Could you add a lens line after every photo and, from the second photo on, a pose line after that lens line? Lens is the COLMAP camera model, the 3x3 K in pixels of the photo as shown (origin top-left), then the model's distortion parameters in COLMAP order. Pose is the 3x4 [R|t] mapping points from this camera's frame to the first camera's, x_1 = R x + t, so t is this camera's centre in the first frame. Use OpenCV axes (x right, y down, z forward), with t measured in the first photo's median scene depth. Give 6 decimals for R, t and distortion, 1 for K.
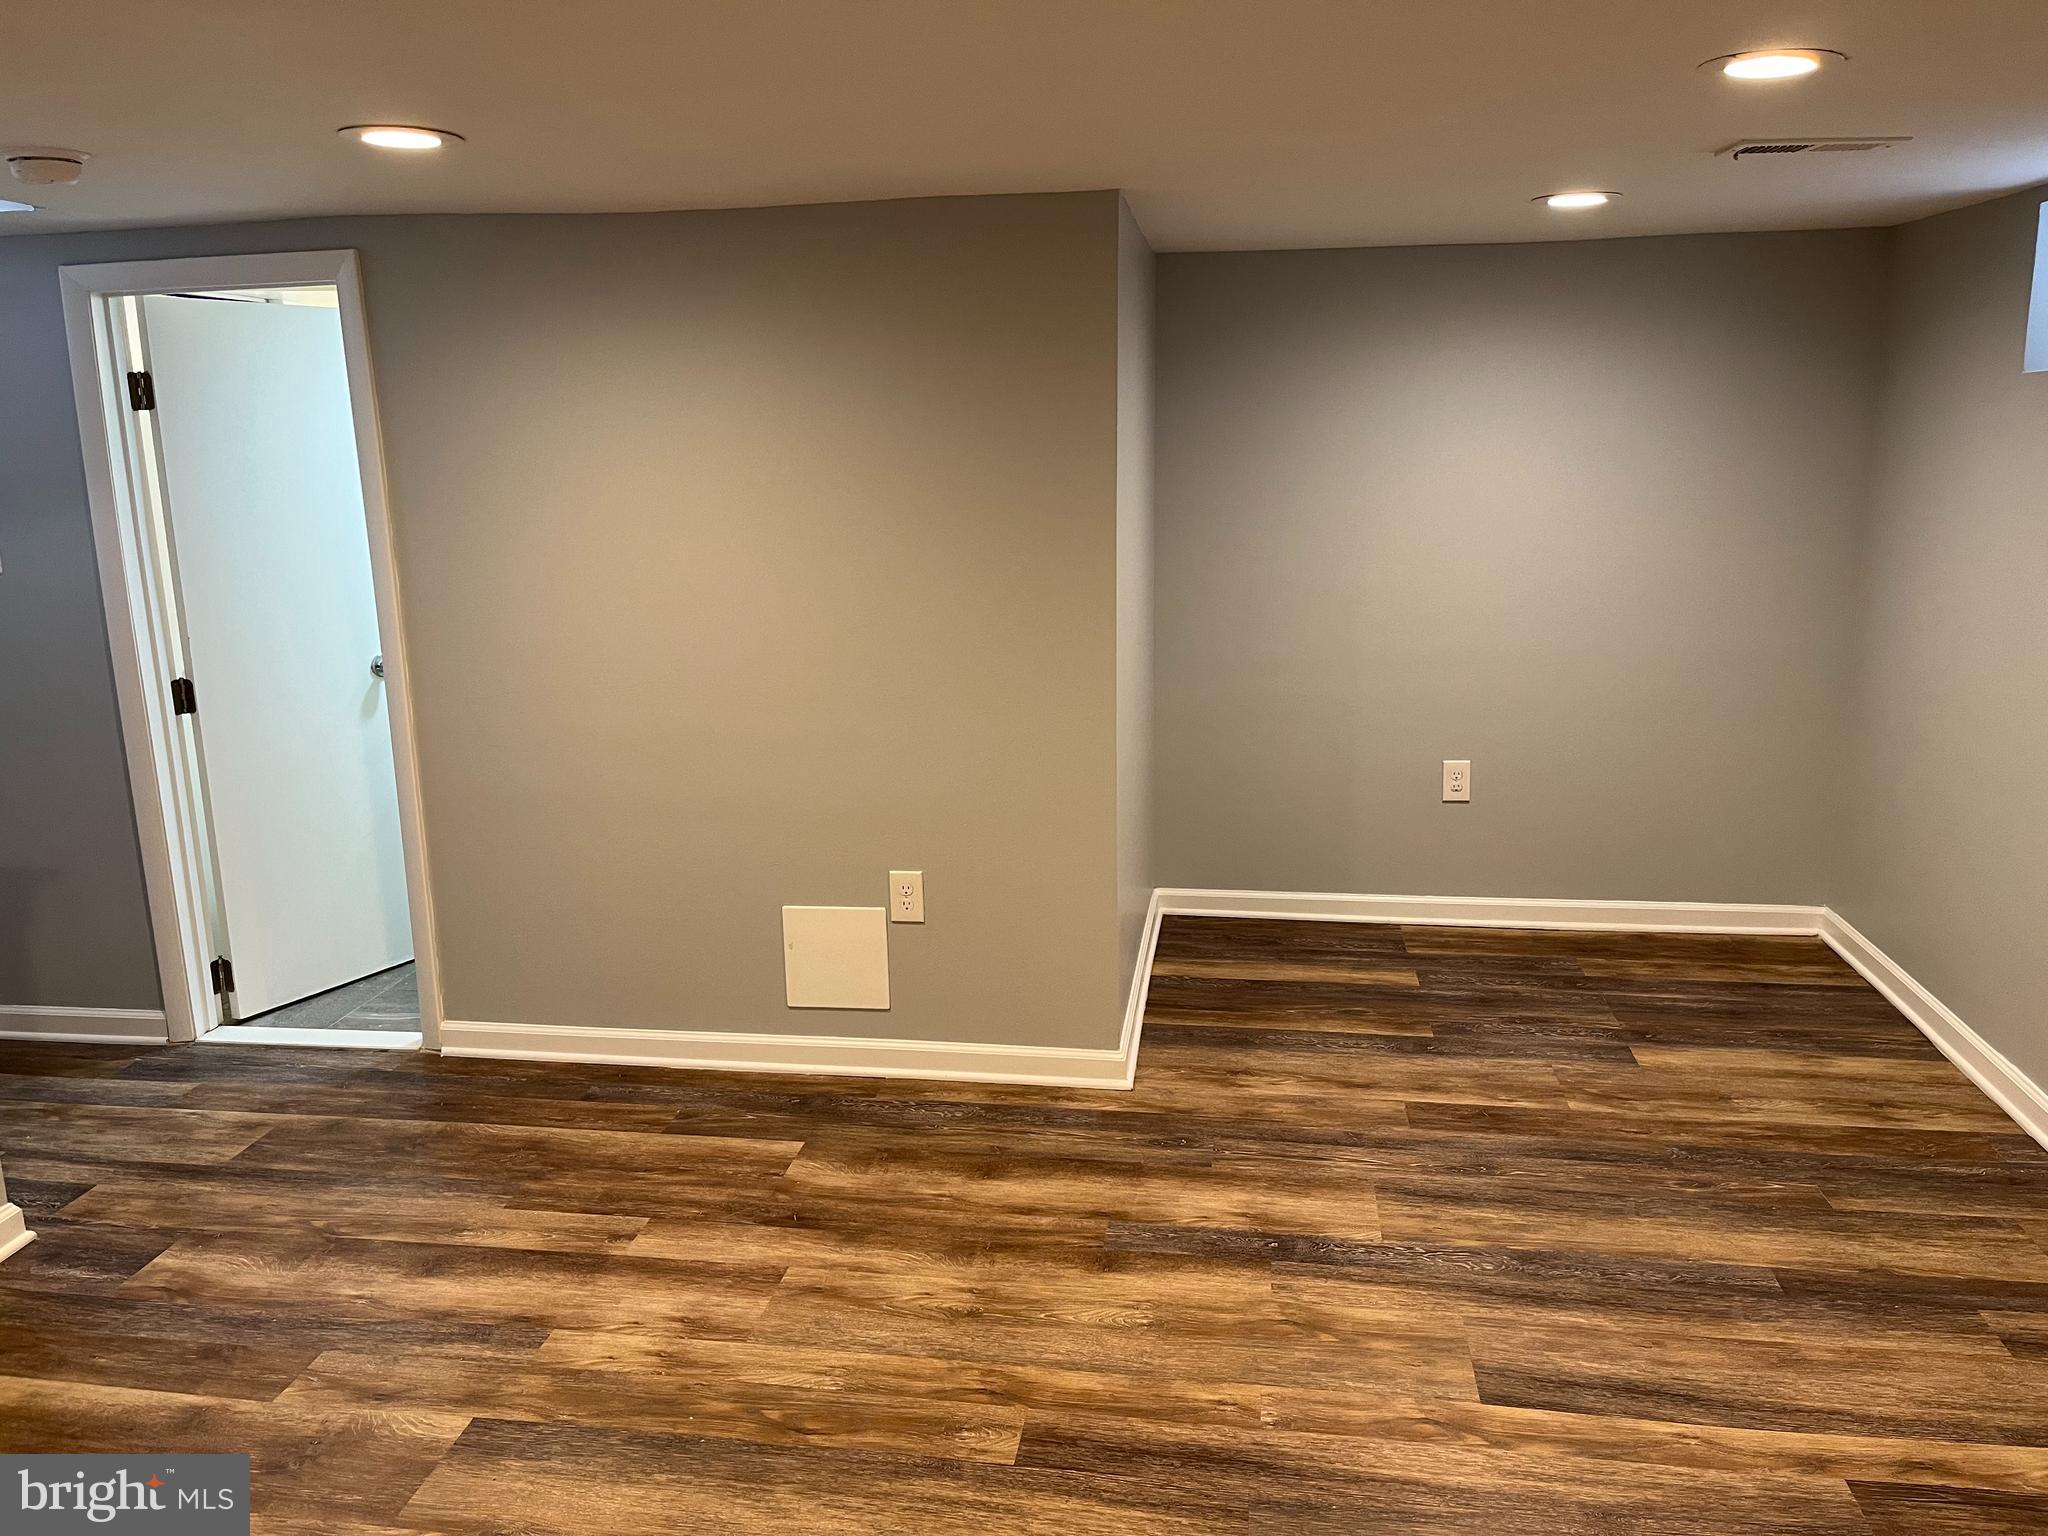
lens RADIAL K [[1554.8, 0, 1022.5], [0, 1554.8, 762.0], [0, 0, 1]] dist [0.054233, -0.072571]
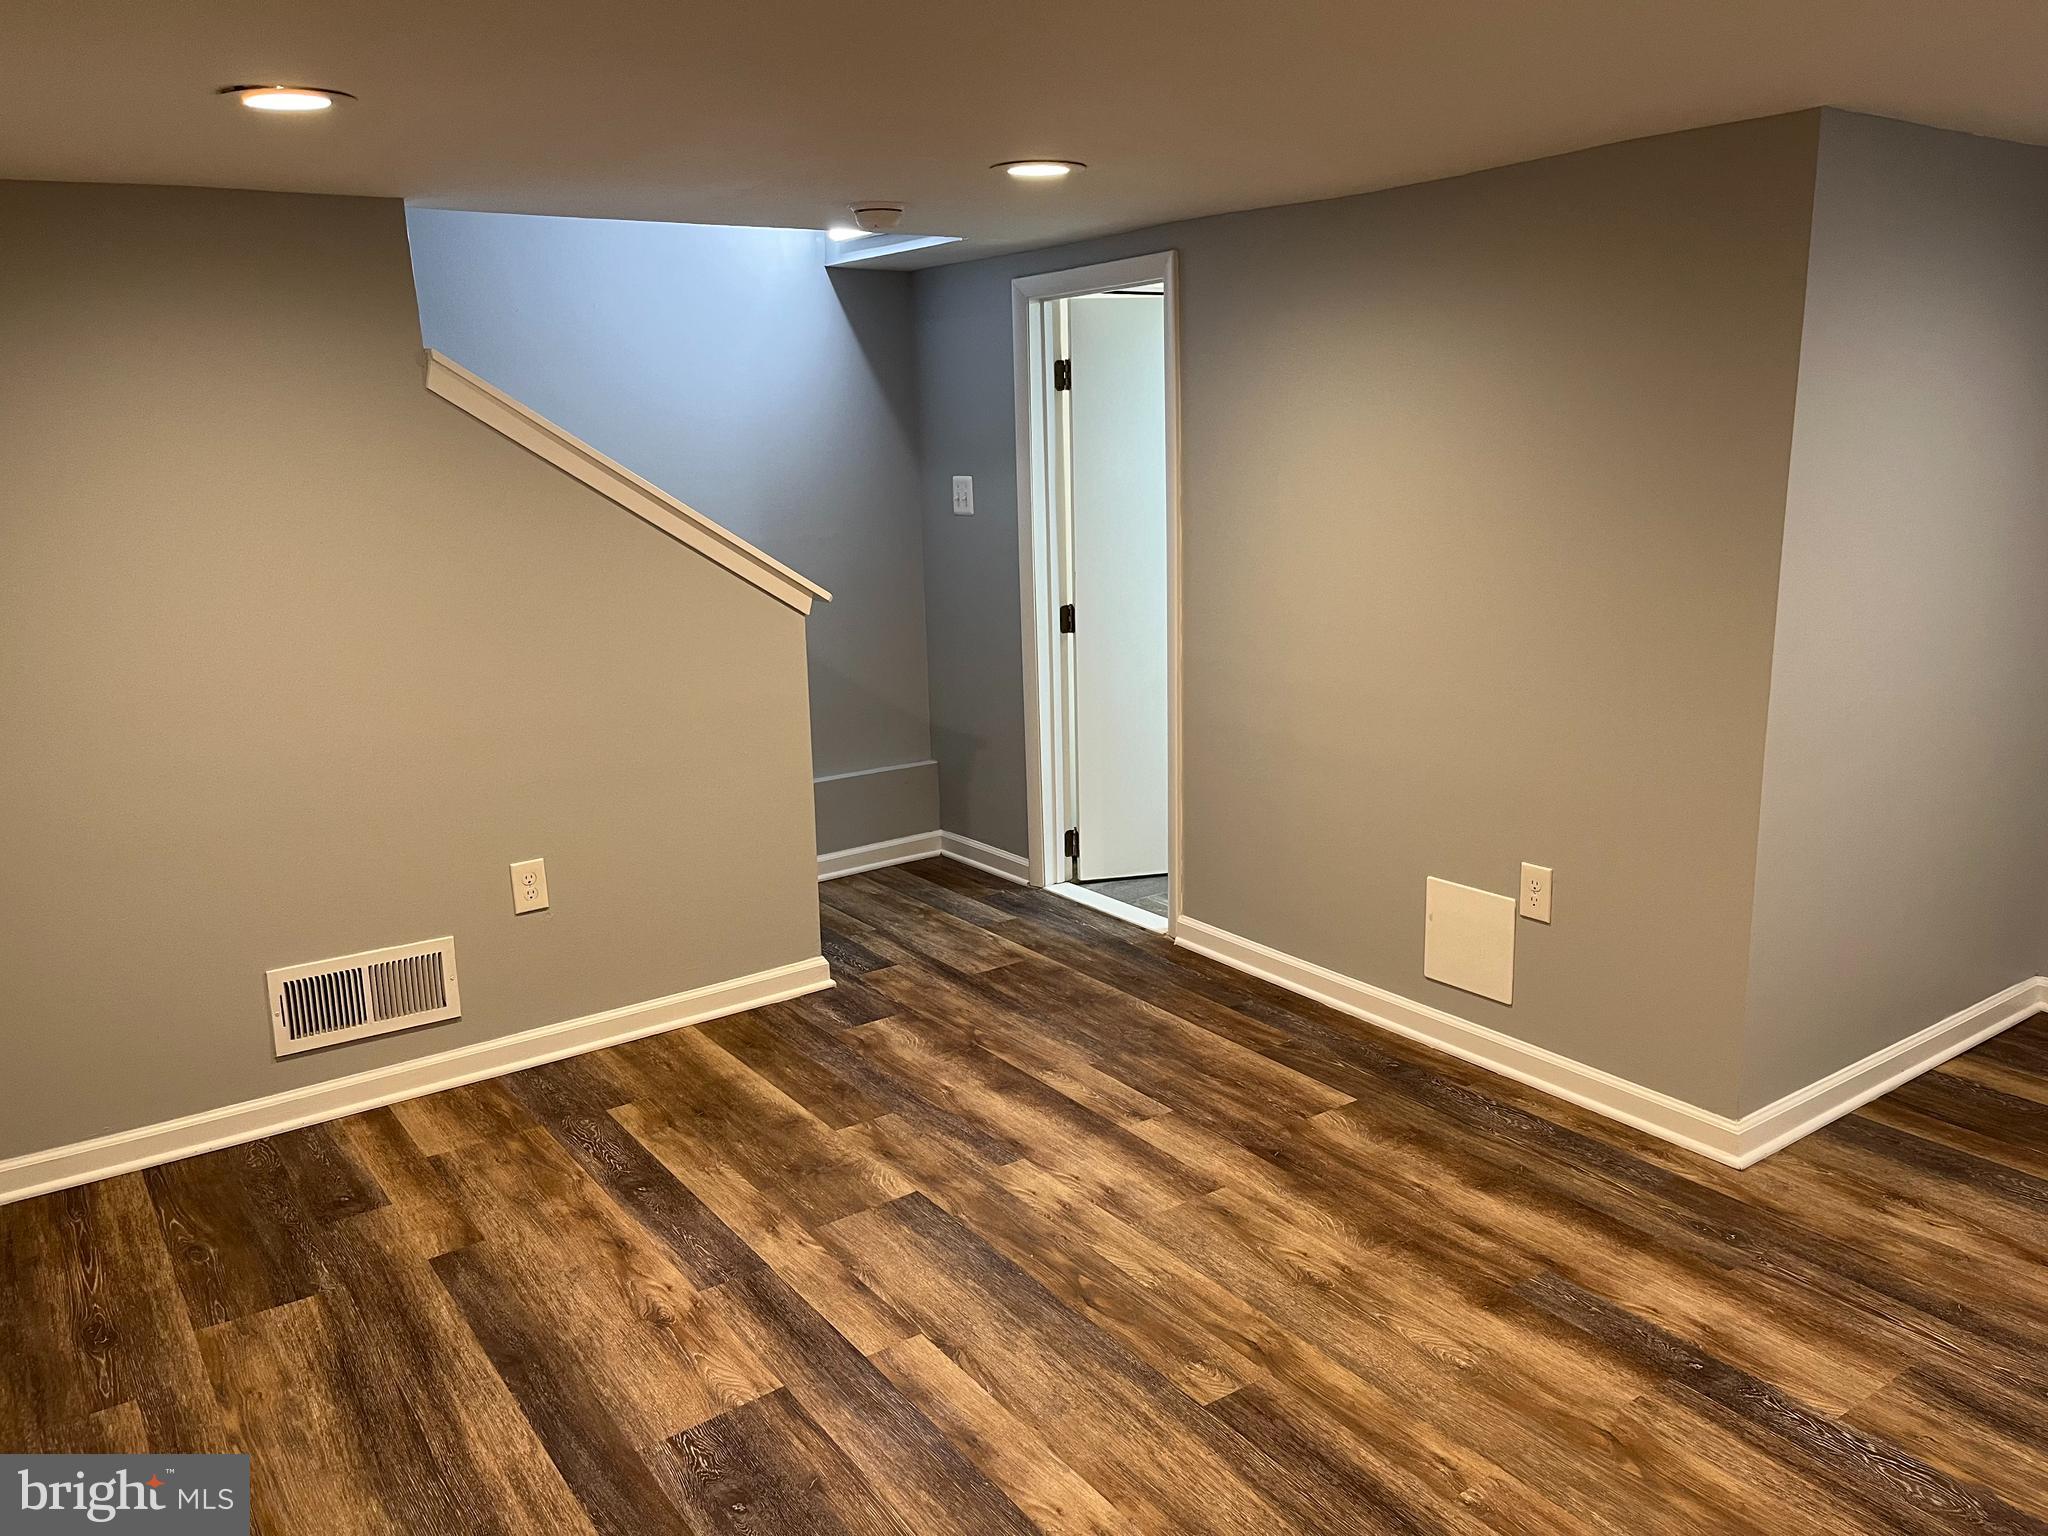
lens RADIAL K [[1554.8, 0, 1038.1], [0, 1554.8, 768.1], [0, 0, 1]] dist [0.054233, -0.072571]
pose [[0.694689, 0.156643, -0.702048, 0.450209], [-0.136794, 0.986959, 0.084852, -0.033313], [0.706183, 0.037090, 0.707057, 0.132678]]
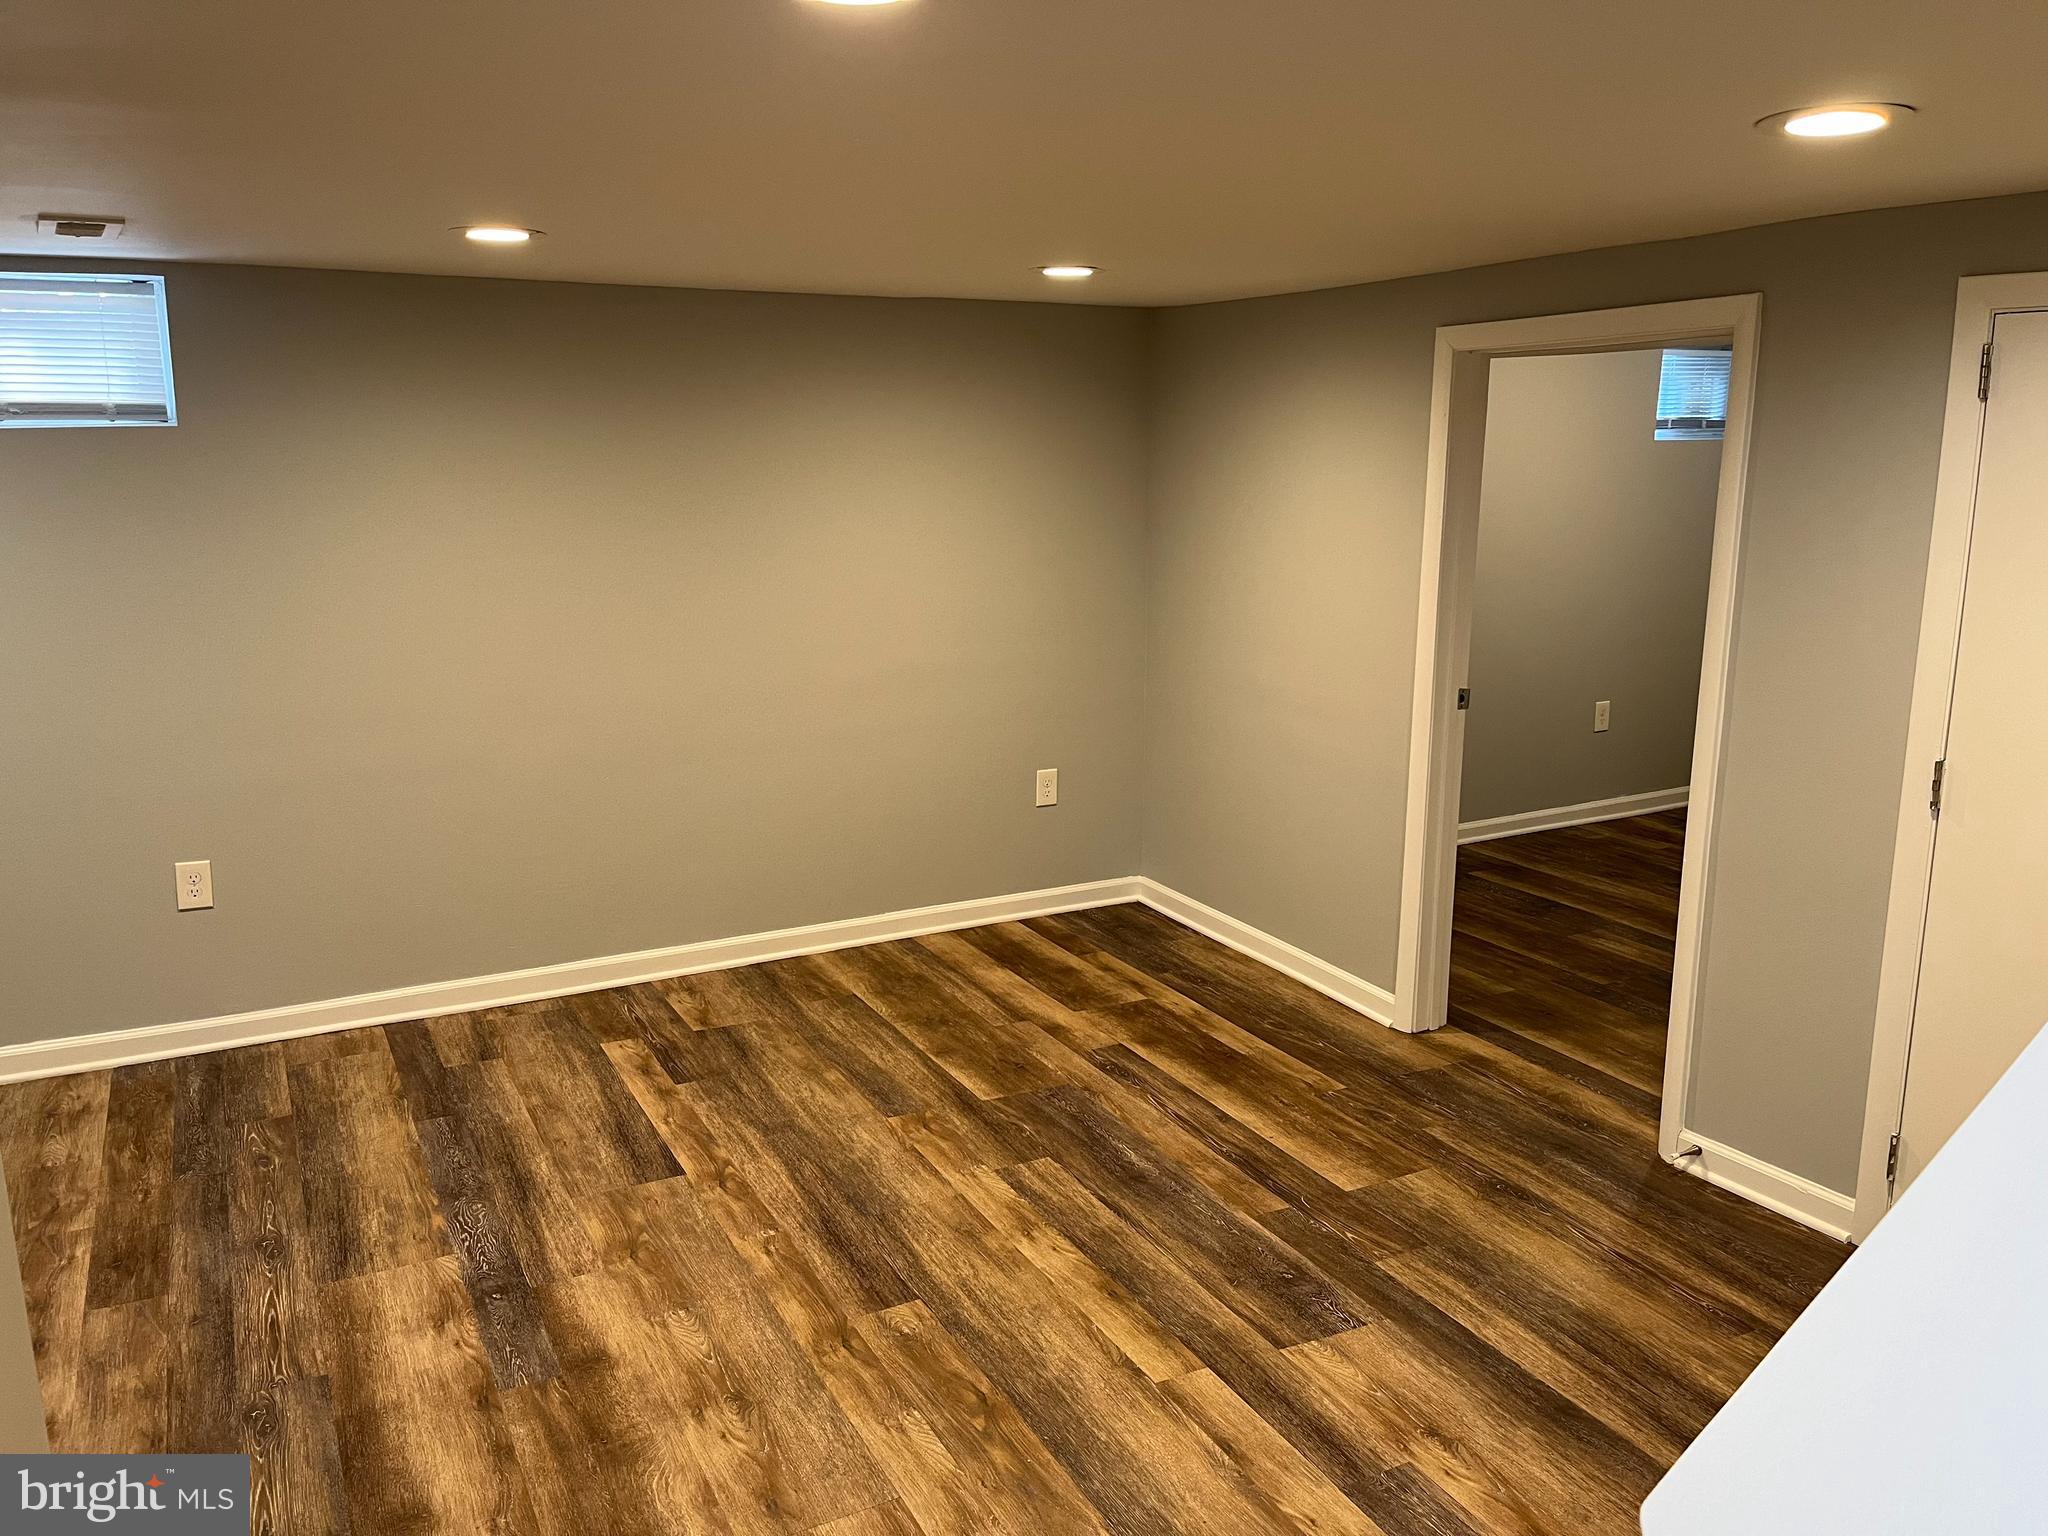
lens RADIAL K [[1554.8, 0, 1012.7], [0, 1554.8, 767.0], [0, 0, 1]] dist [0.054233, -0.072571]
pose [[-0.580797, -0.153936, 0.799361, -0.763349], [0.181347, 0.932815, 0.311399, -0.253169], [-0.793592, 0.325821, -0.513860, 1.119342]]
